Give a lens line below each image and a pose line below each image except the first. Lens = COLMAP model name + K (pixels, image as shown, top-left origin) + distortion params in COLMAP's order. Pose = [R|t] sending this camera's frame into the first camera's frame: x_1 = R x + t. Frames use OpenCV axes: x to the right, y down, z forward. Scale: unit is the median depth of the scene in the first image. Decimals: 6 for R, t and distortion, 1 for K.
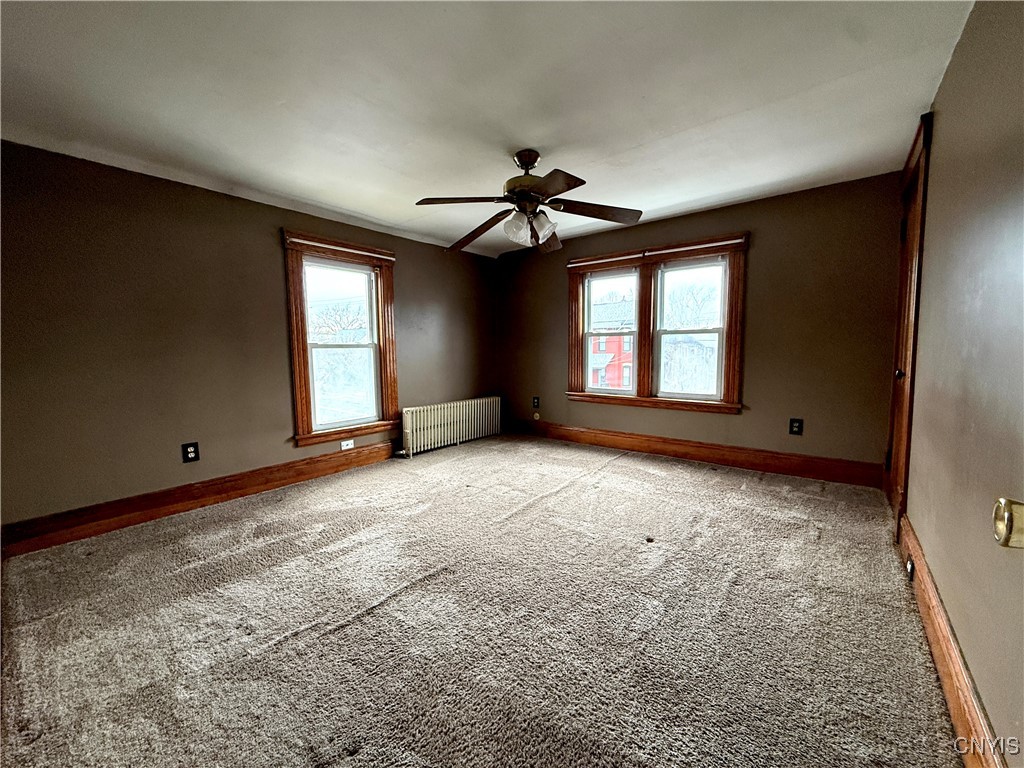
lens RADIAL K [[408.4, 0, 511.0], [0, 408.4, 384.8], [0, 0, 1]] dist [-0.000161, -0.000163]
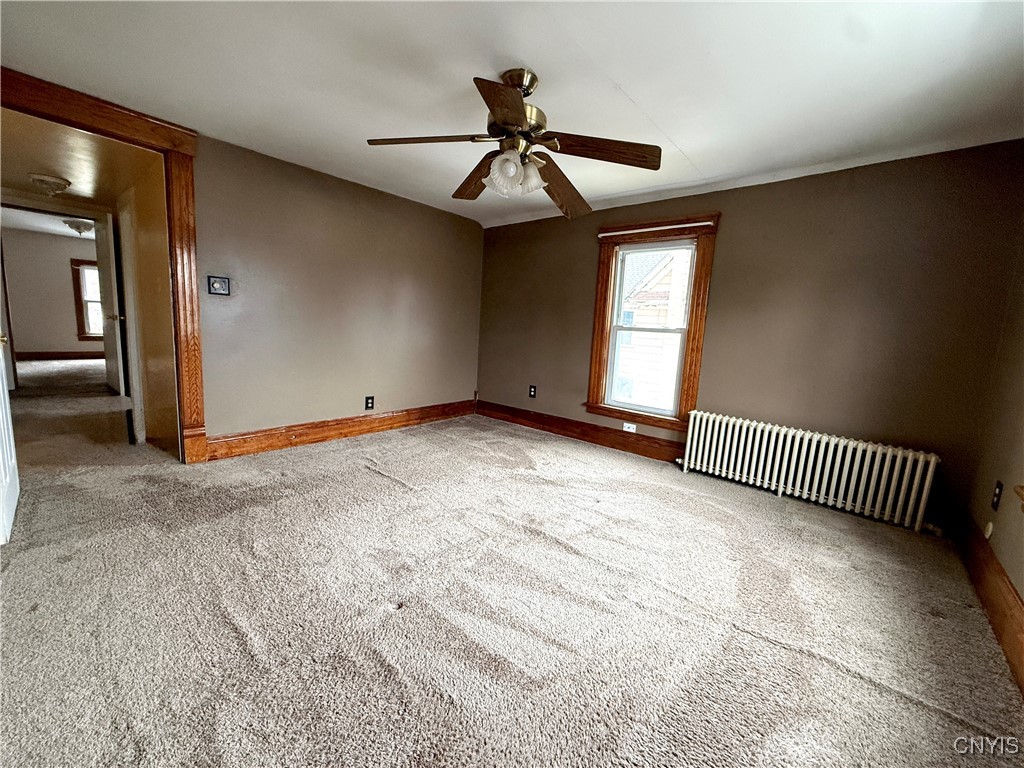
lens RADIAL K [[408.4, 0, 511.0], [0, 408.4, 384.8], [0, 0, 1]] dist [-0.000161, -0.000163]
pose [[-0.040141, 0.148815, -0.988050, 0.617416], [-0.145553, 0.977428, 0.153129, -0.071320], [0.988536, 0.149961, -0.017575, 0.745795]]
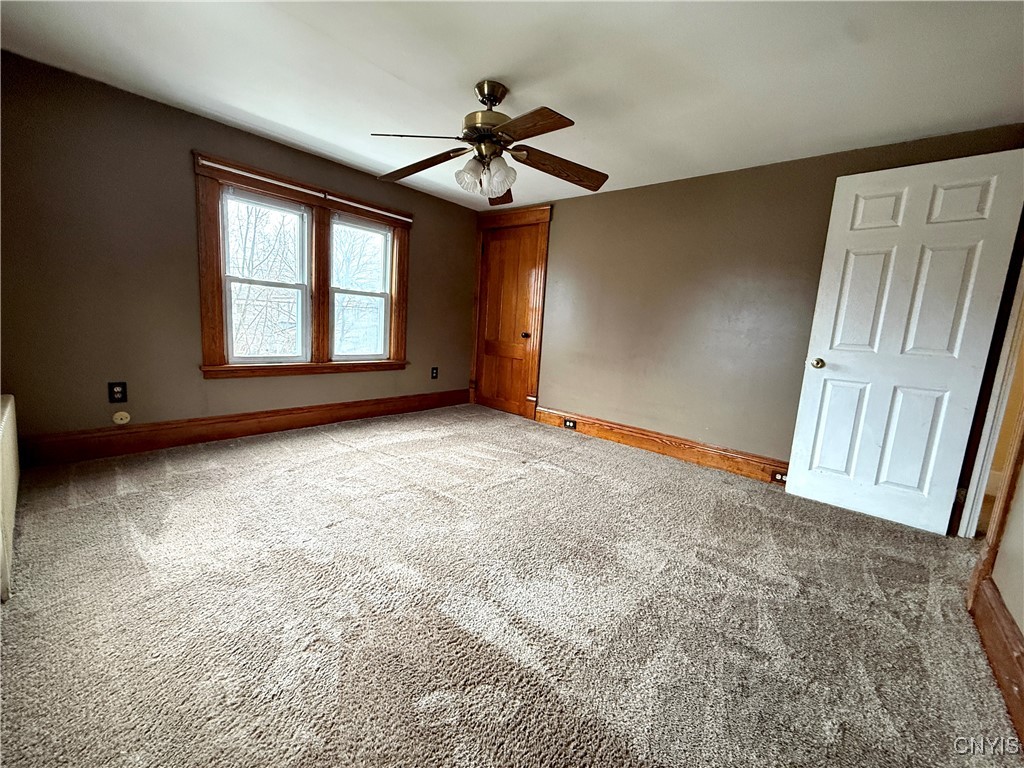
lens RADIAL K [[411.7, 0, 512.0], [0, 411.7, 384.0], [0, 0, 1]] dist [0.001554, 0.000006]
pose [[0.031632, -0.140776, 0.989536, -0.632736], [0.016997, 0.989964, 0.140293, -0.048266], [-0.999355, 0.012381, 0.033708, 0.643214]]
